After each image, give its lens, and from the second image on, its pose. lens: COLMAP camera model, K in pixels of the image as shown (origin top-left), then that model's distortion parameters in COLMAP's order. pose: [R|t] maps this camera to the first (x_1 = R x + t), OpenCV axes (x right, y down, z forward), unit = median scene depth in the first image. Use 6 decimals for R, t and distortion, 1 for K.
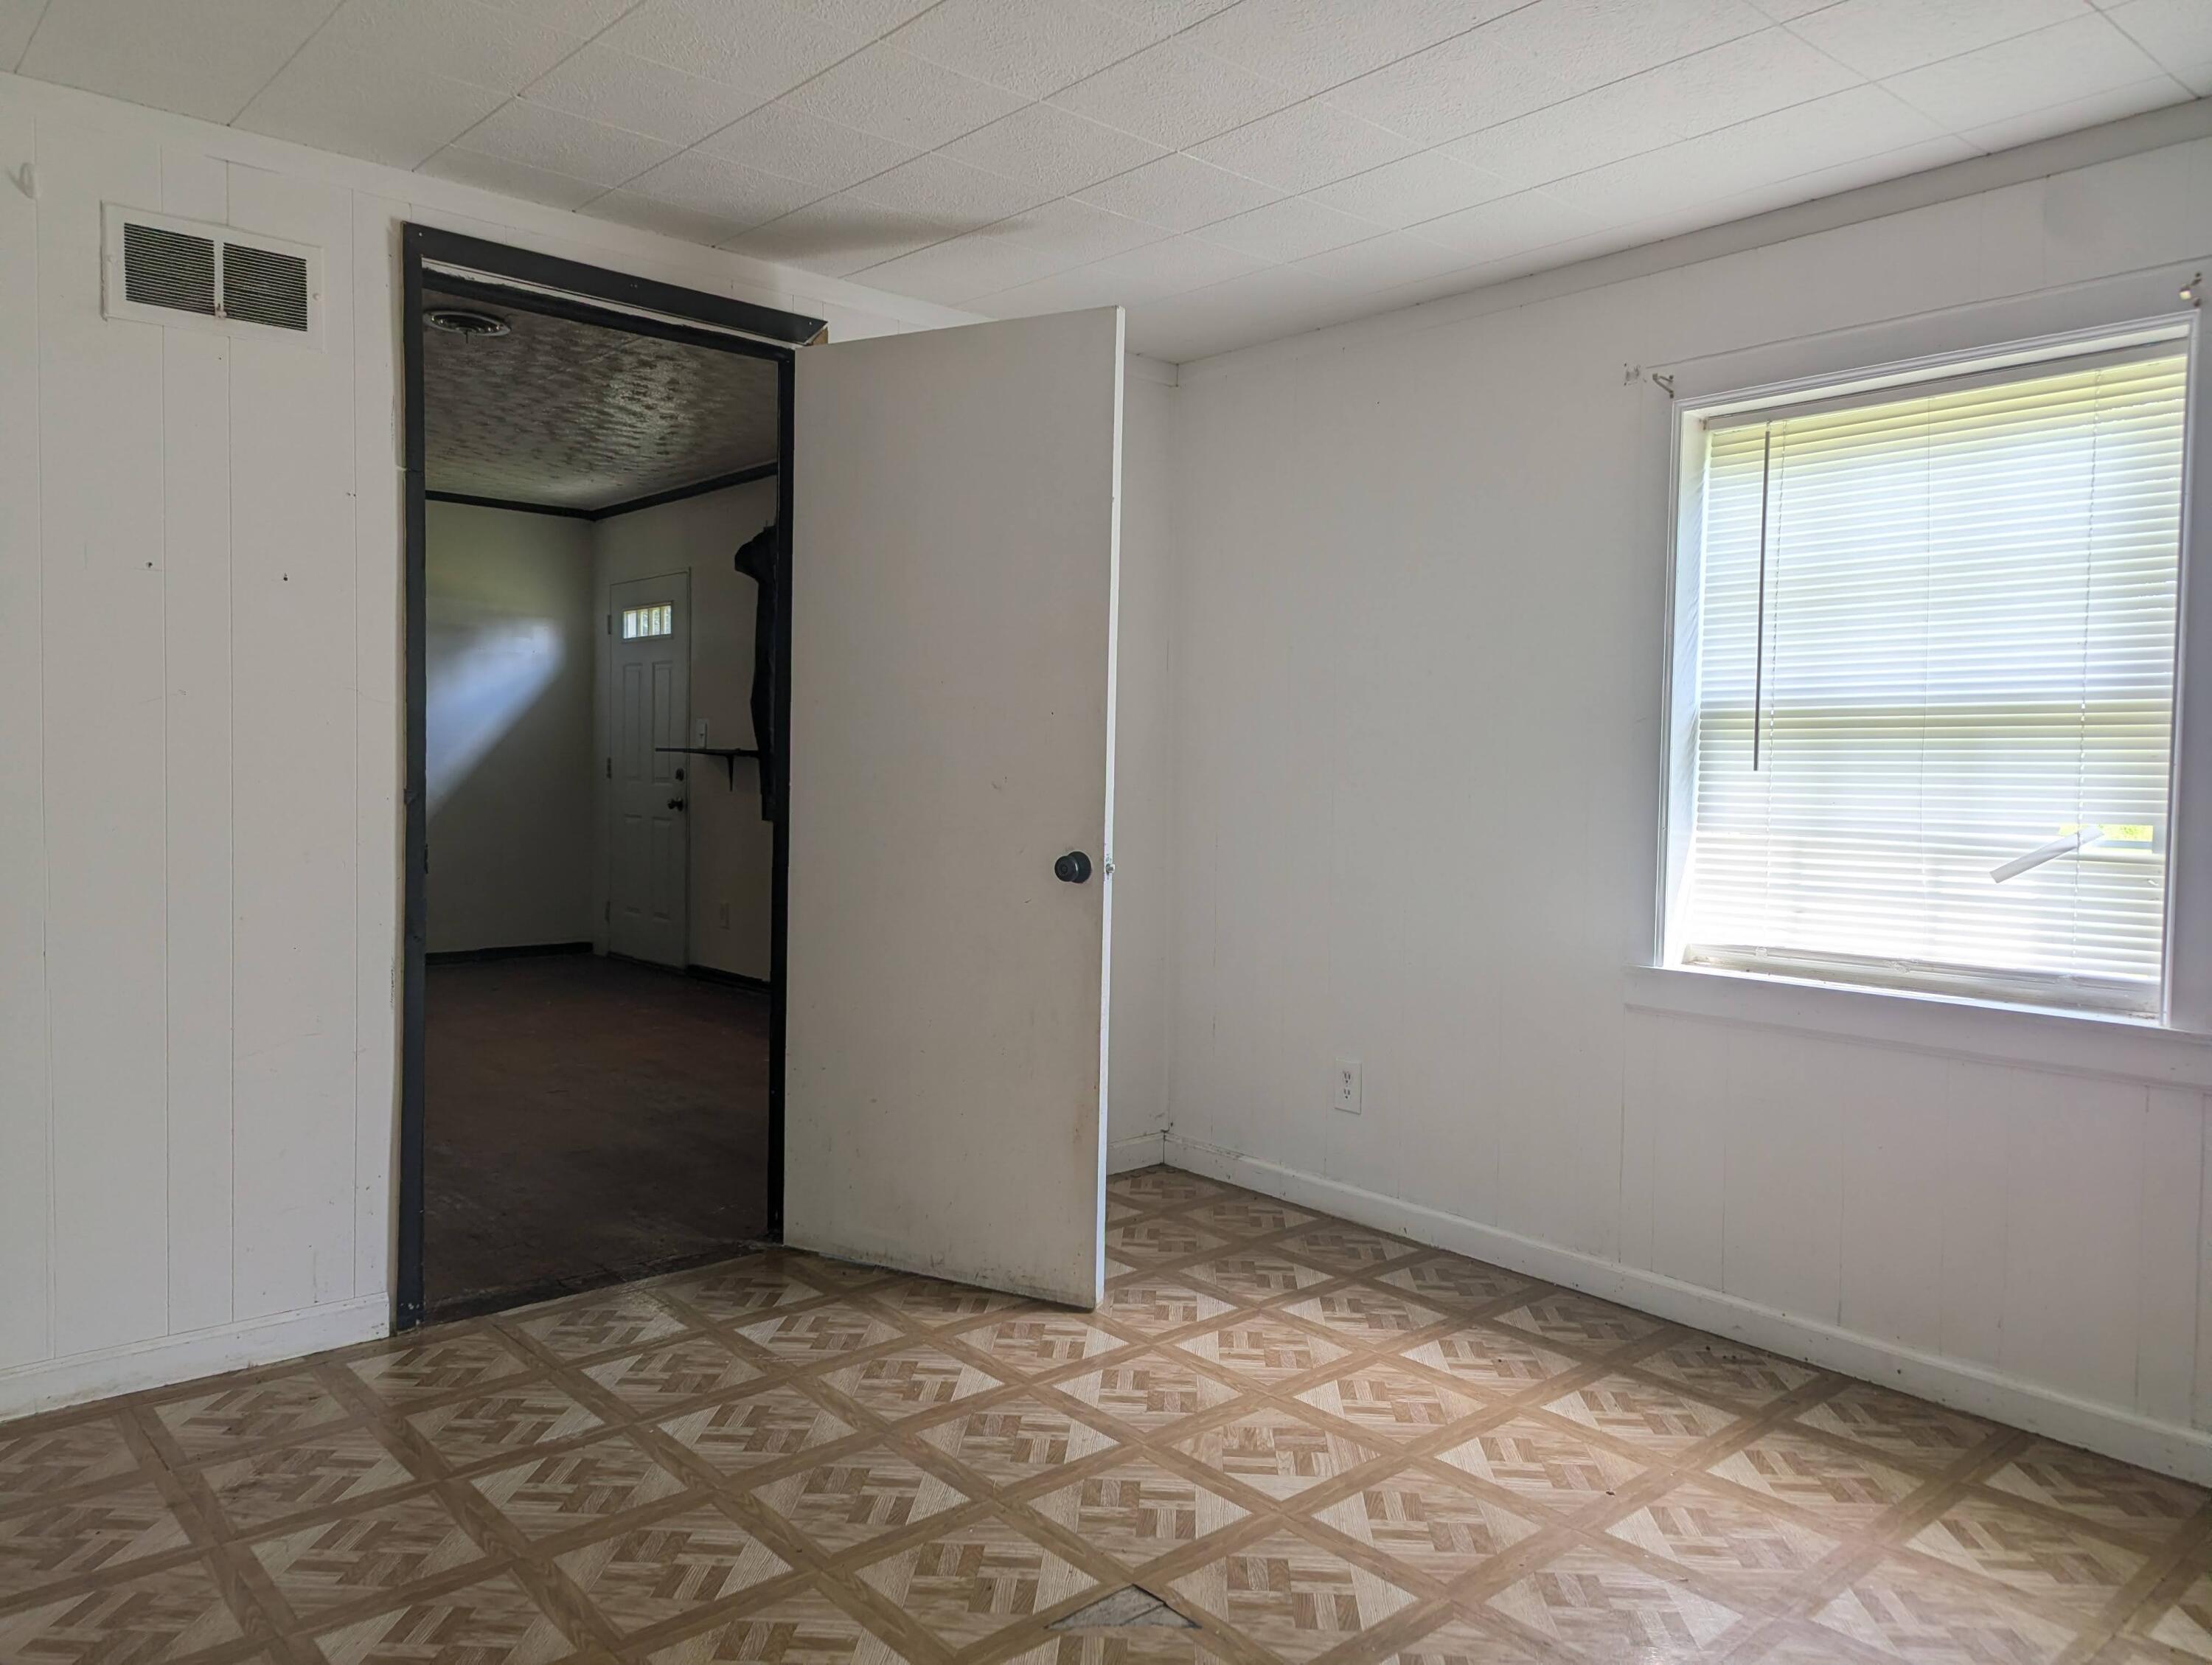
lens RADIAL K [[1548.2, 0, 1095.9], [0, 1548.2, 806.6], [0, 0, 1]] dist [0.076709, -0.076728]
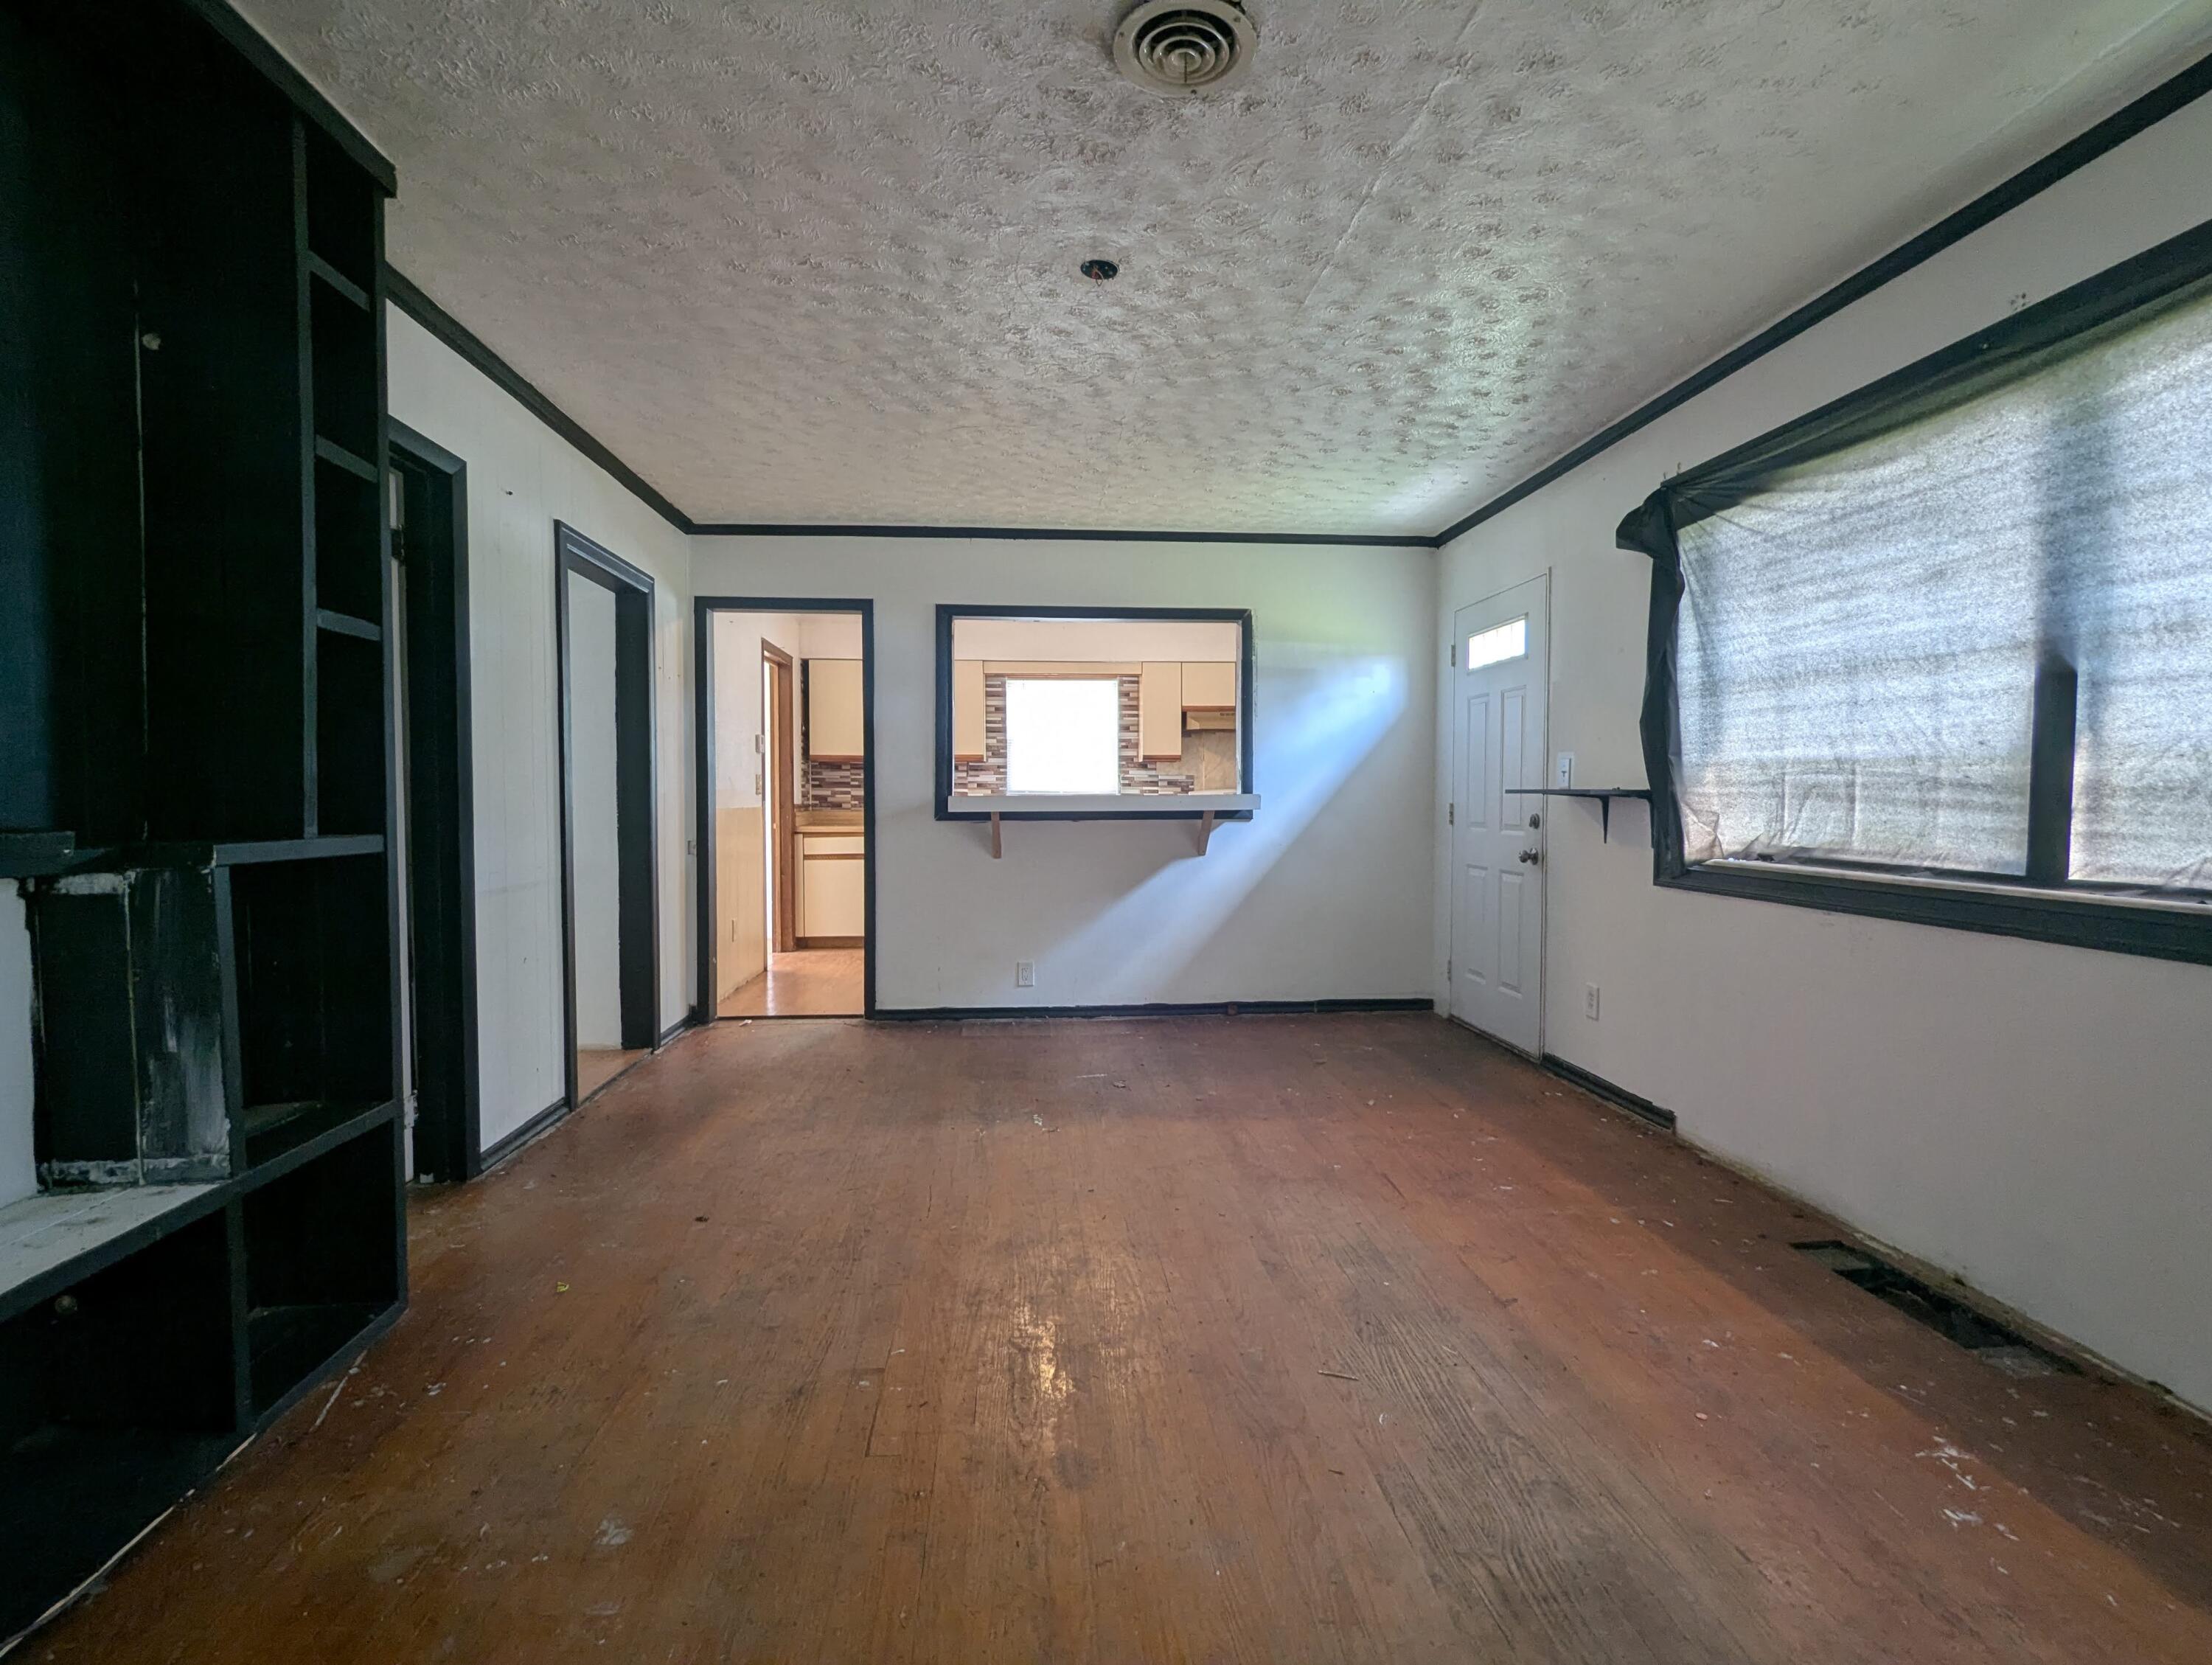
lens RADIAL K [[1051.5, 0, 1110.0], [0, 1051.5, 838.8], [0, 0, 1]] dist [-0.000680, 0.000003]
pose [[0.808526, 0.006050, -0.588429, -0.121724], [-0.002990, 0.999976, 0.006174, -0.014081], [0.588453, -0.003233, 0.808525, 0.418339]]
